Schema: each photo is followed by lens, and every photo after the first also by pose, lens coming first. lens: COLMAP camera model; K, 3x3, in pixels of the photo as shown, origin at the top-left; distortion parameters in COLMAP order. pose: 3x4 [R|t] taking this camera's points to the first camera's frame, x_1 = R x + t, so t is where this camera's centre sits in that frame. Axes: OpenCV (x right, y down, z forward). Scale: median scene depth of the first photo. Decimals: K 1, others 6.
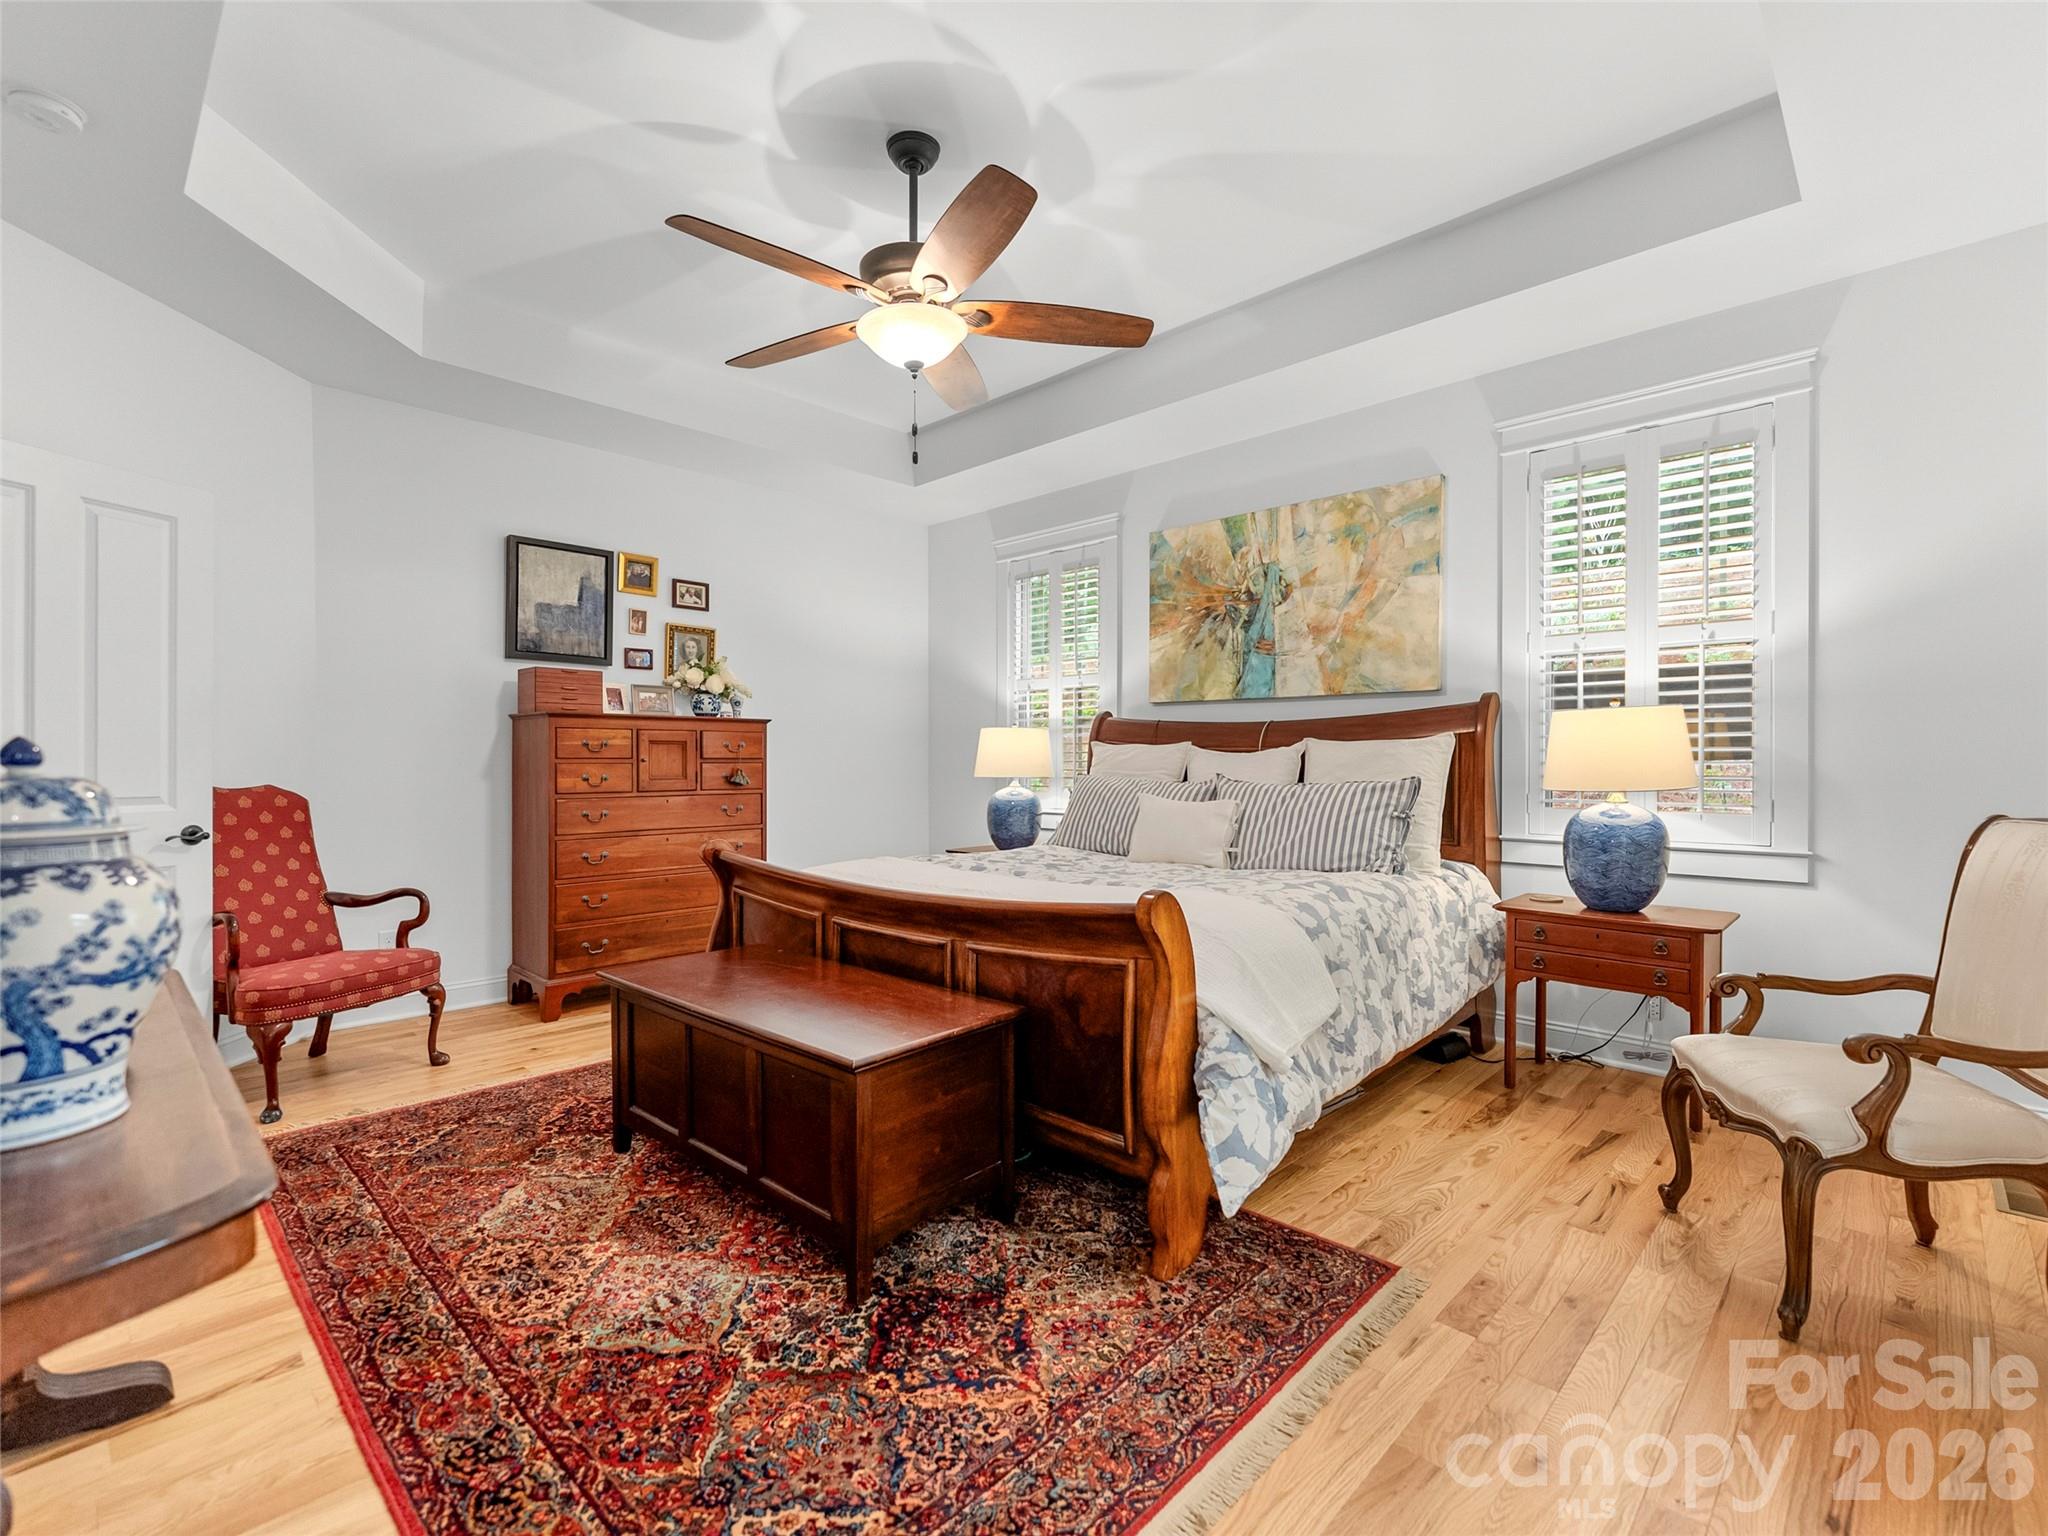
lens RADIAL K [[932.3, 0, 1025.3], [0, 932.3, 765.5], [0, 0, 1]] dist [-0.000530, -0.000722]
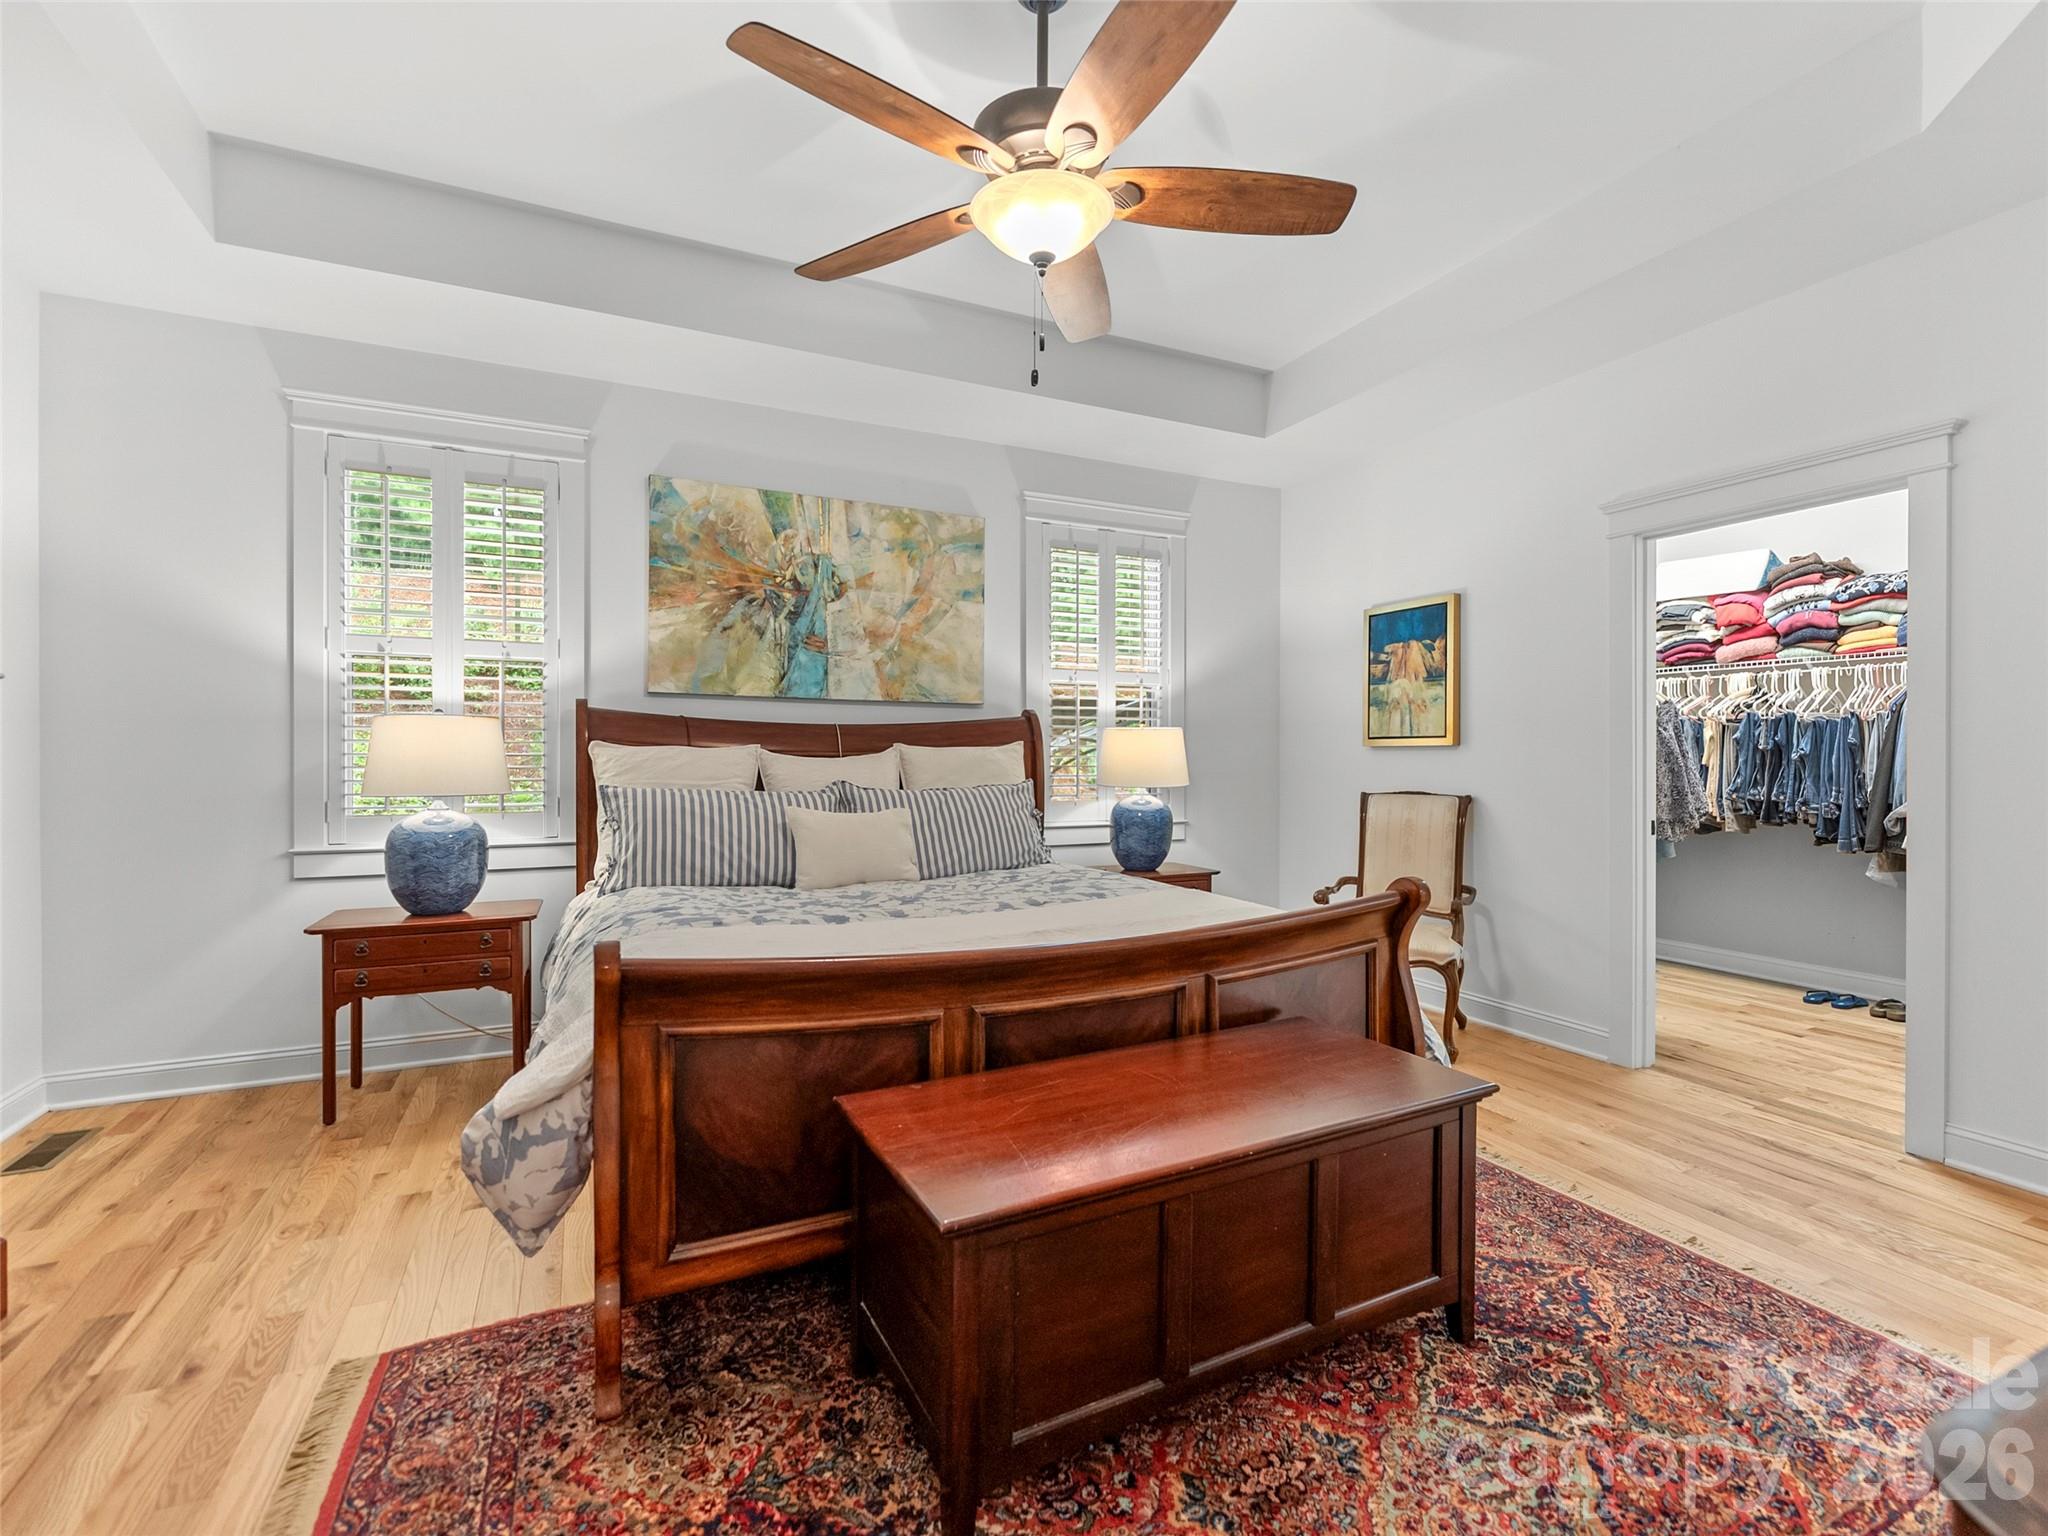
lens RADIAL K [[932.3, 0, 1032.4], [0, 932.3, 763.4], [0, 0, 1]] dist [-0.000530, -0.000722]
pose [[0.338307, -0.004107, 0.941027, -0.562608], [0.006222, 0.999978, 0.002127, -0.009069], [-0.941015, 0.005136, 0.338325, 0.500408]]
